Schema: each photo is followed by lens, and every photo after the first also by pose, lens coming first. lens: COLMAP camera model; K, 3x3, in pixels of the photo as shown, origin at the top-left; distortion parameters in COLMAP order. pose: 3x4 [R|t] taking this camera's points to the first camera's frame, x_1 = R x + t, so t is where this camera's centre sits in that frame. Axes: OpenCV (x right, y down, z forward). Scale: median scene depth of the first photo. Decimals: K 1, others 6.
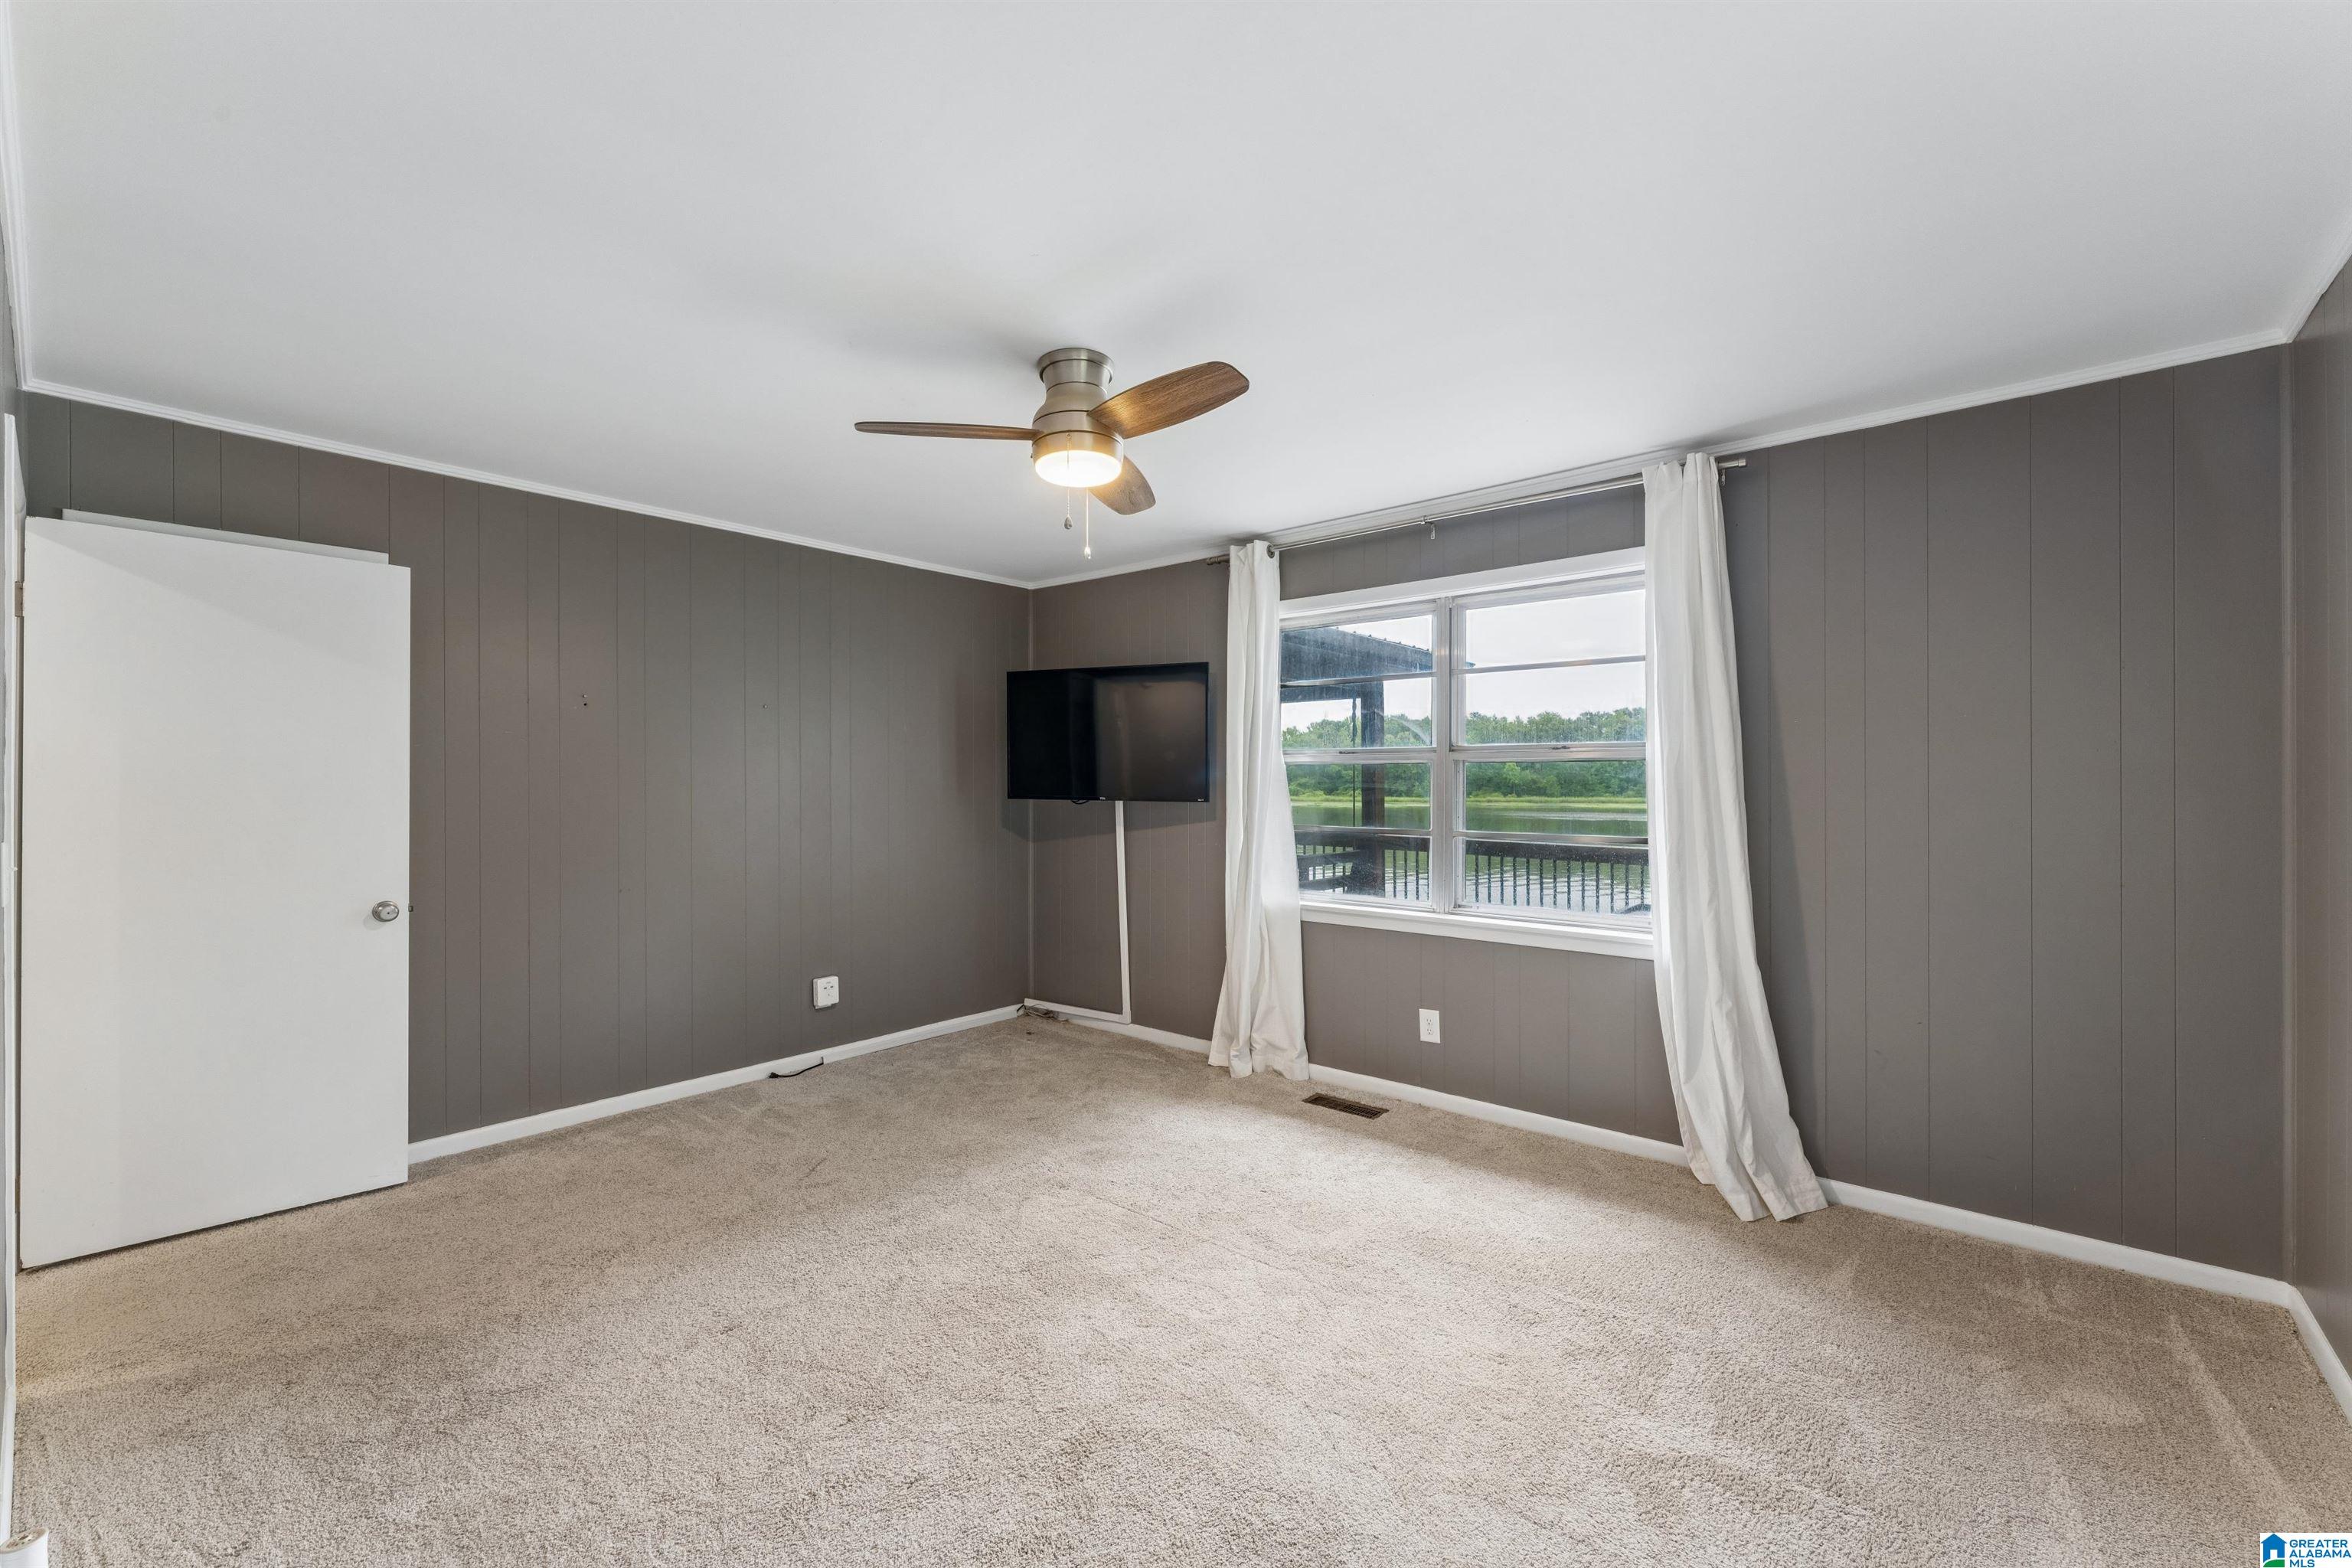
lens RADIAL K [[957.1, 0, 1175.7], [0, 957.1, 777.4], [0, 0, 1]] dist [-0.000586, 0.000008]
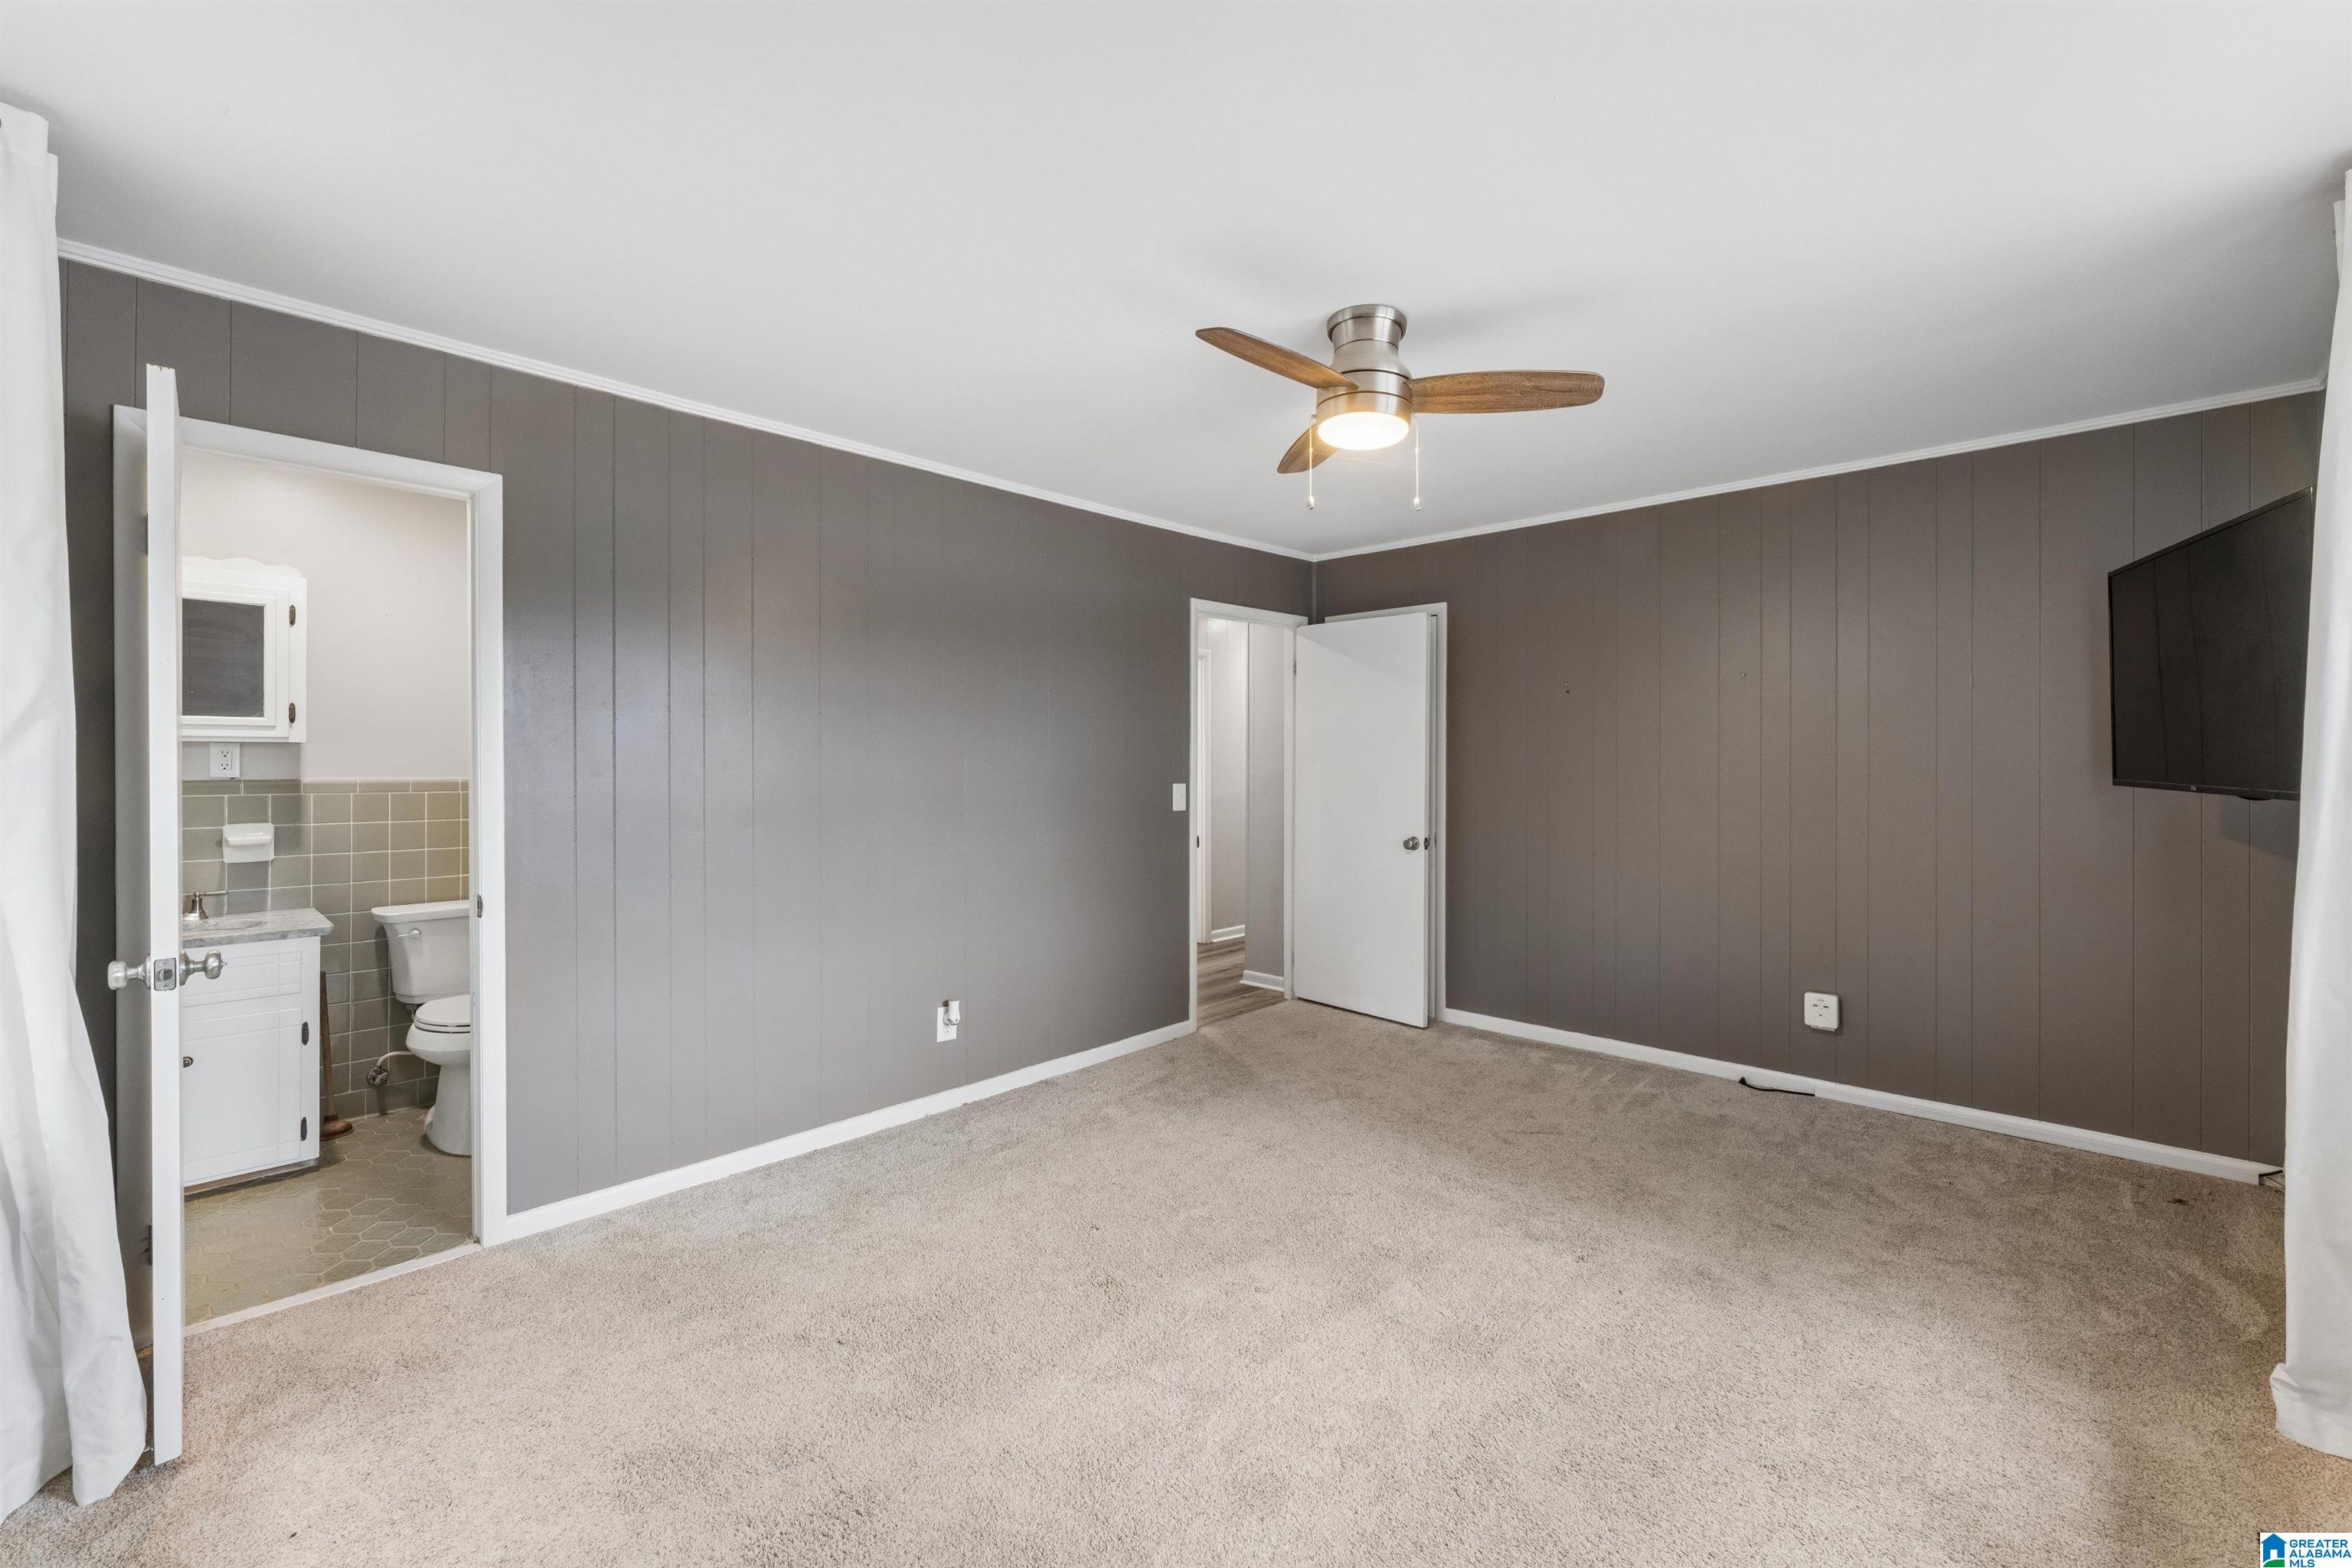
lens RADIAL K [[962.7, 0, 1176.6], [0, 962.7, 758.1], [0, 0, 1]] dist [-0.000480, -0.000098]
pose [[-0.042776, 0.002478, -0.999082, 0.597853], [0.005087, 0.999985, 0.002262, 0.000653], [0.999072, -0.004986, -0.042788, 0.585756]]
